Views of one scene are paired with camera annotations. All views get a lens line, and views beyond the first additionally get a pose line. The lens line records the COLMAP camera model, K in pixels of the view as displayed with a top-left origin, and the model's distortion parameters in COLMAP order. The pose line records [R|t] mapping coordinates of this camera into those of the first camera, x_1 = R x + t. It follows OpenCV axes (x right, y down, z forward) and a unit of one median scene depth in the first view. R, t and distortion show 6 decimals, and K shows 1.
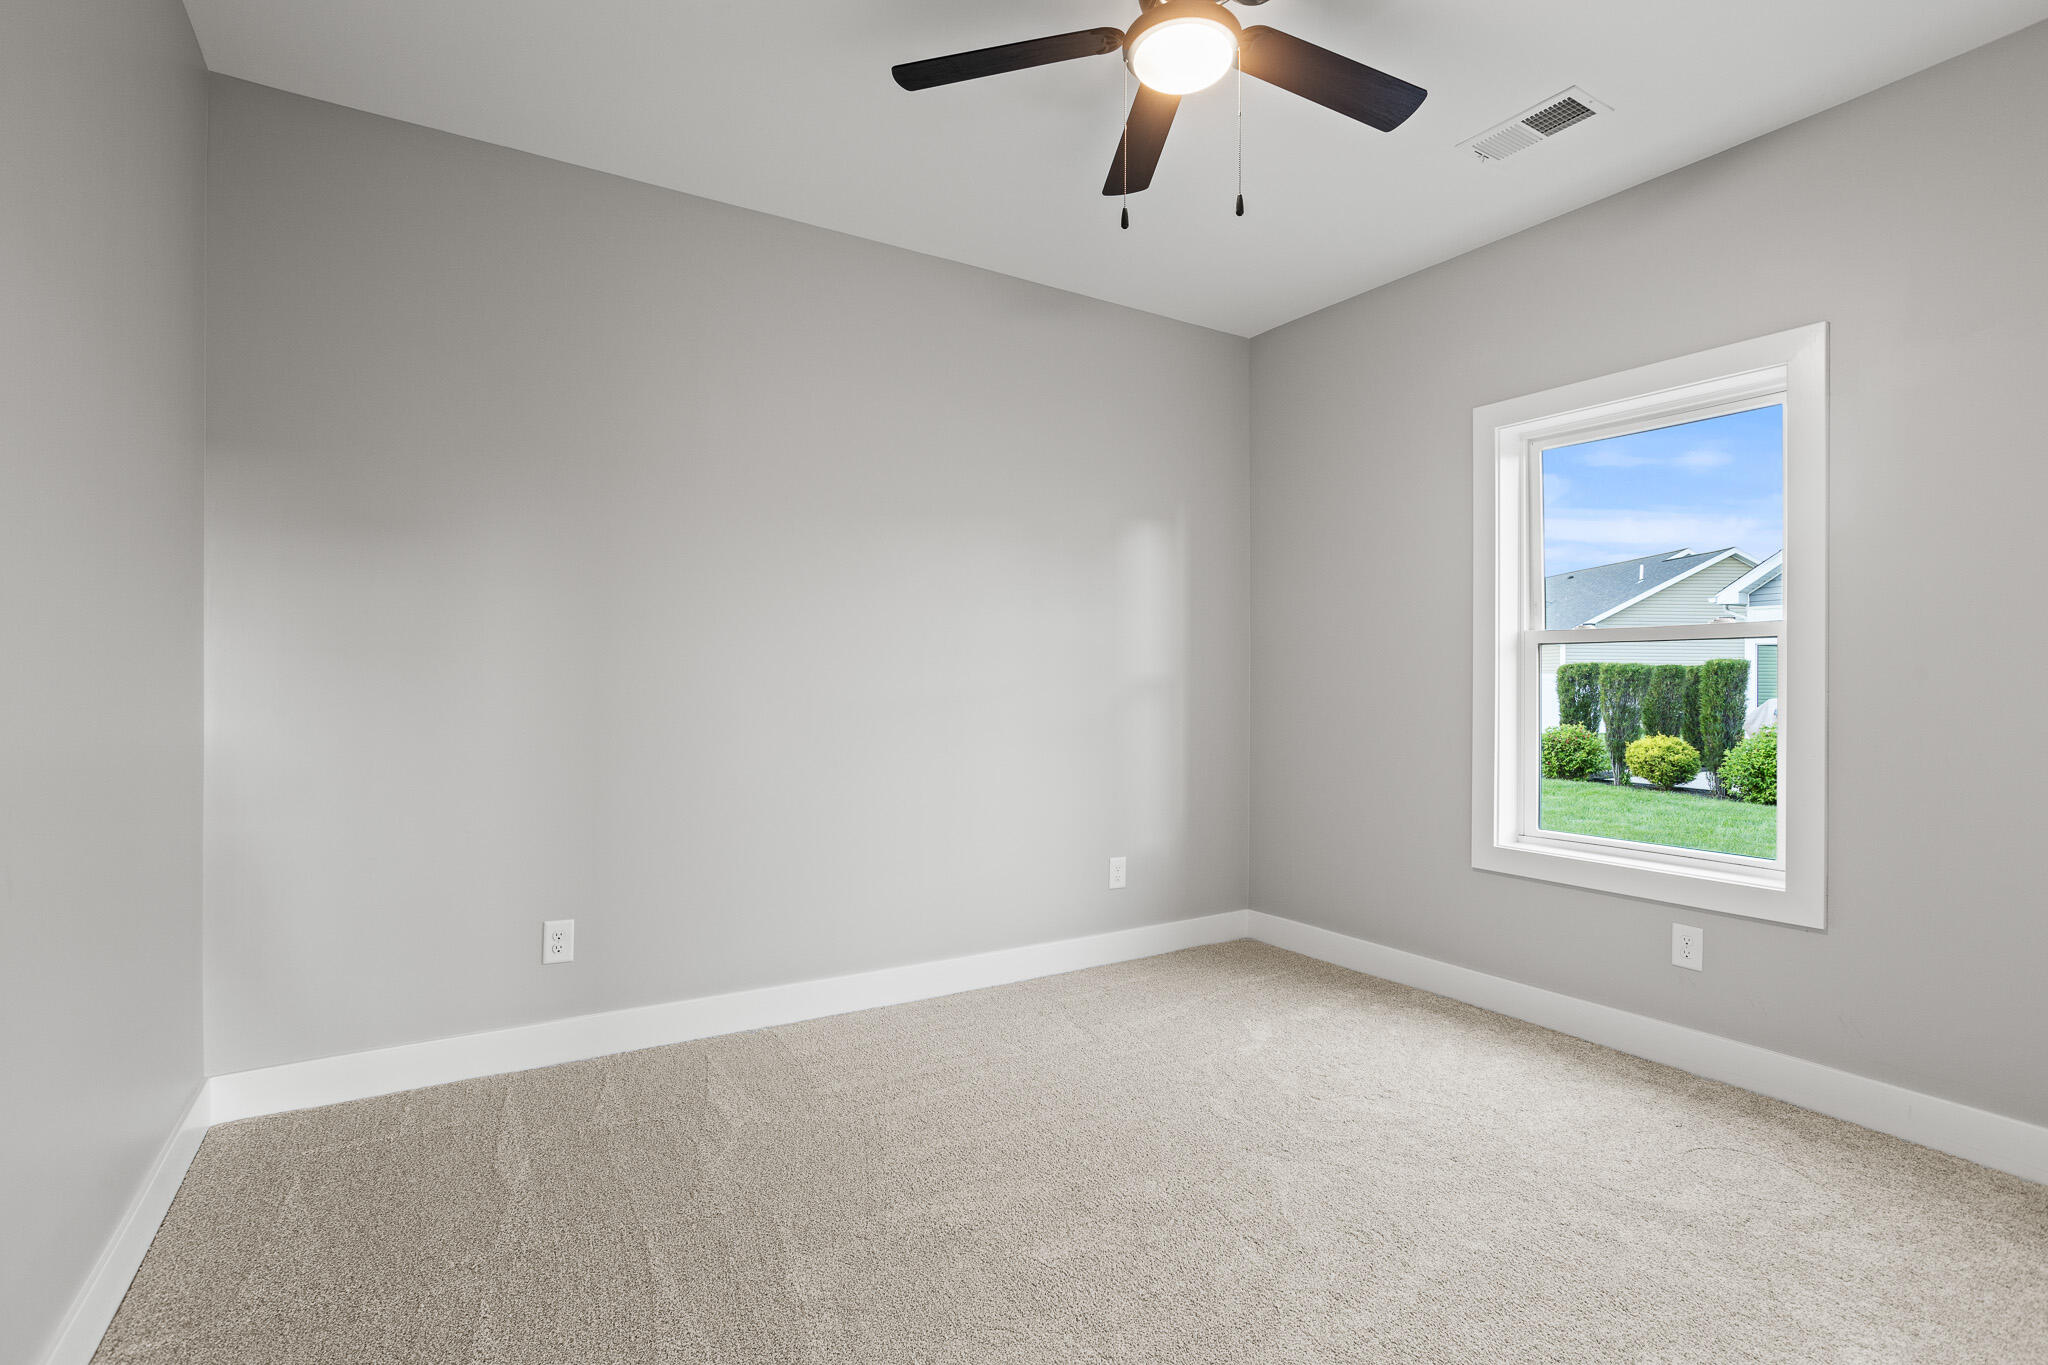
lens RADIAL K [[1016.8, 0, 1024.0], [0, 1016.8, 682.5], [0, 0, 1]] dist [-0.000774, -0.000230]
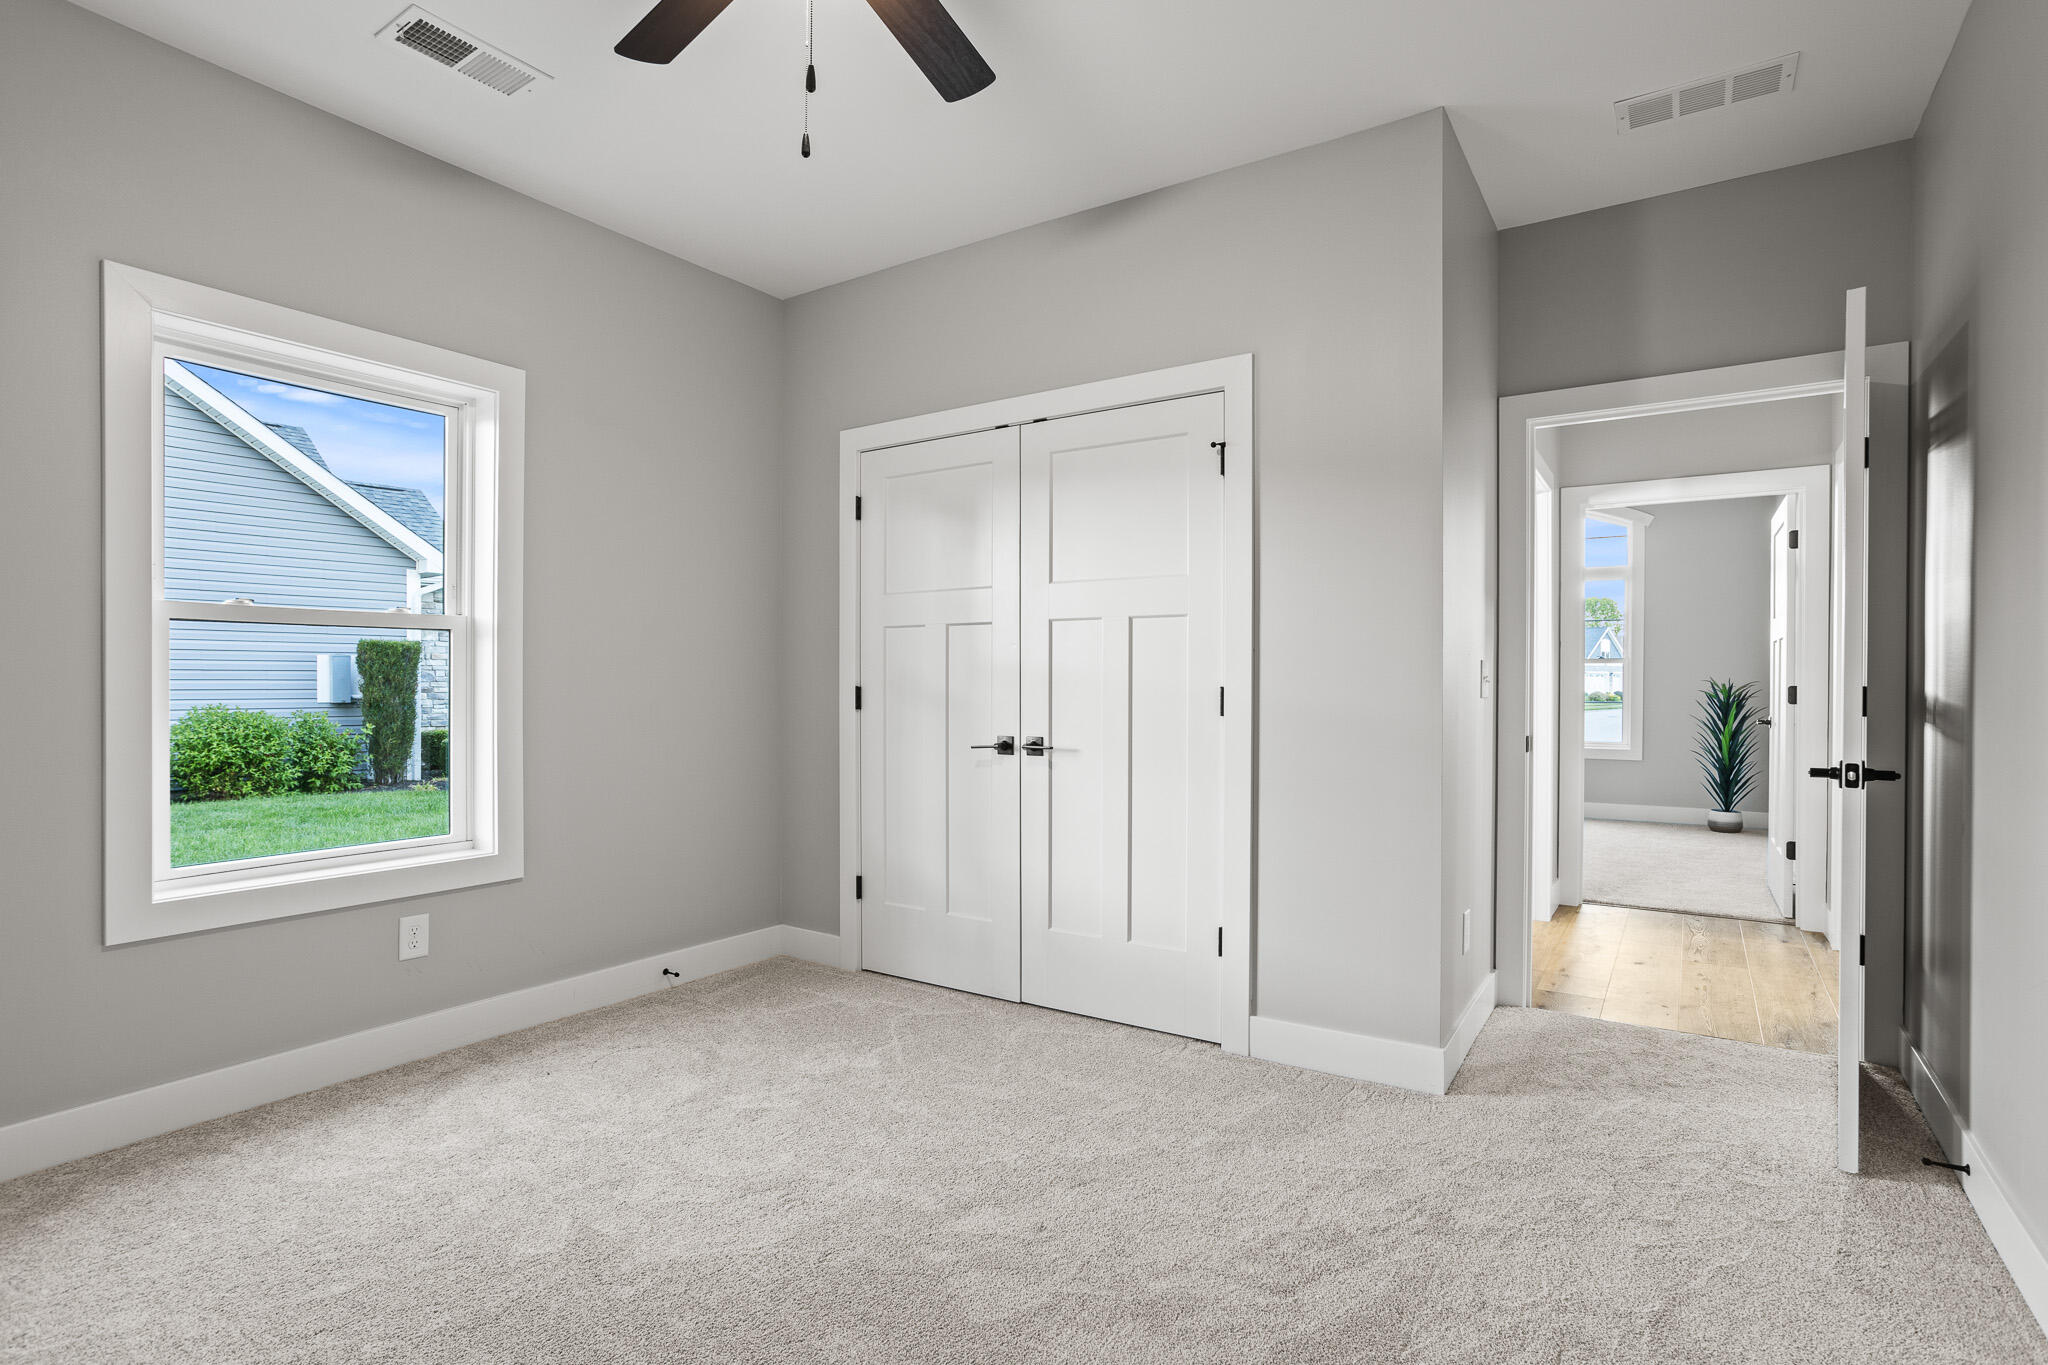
lens RADIAL K [[1016.8, 0, 1024.0], [0, 1016.8, 682.5], [0, 0, 1]] dist [-0.000774, -0.000230]
pose [[-0.444018, -0.005932, 0.895998, -0.509533], [-0.007368, 0.999968, 0.002969, 0.002367], [-0.895988, -0.005284, -0.444048, 0.908600]]
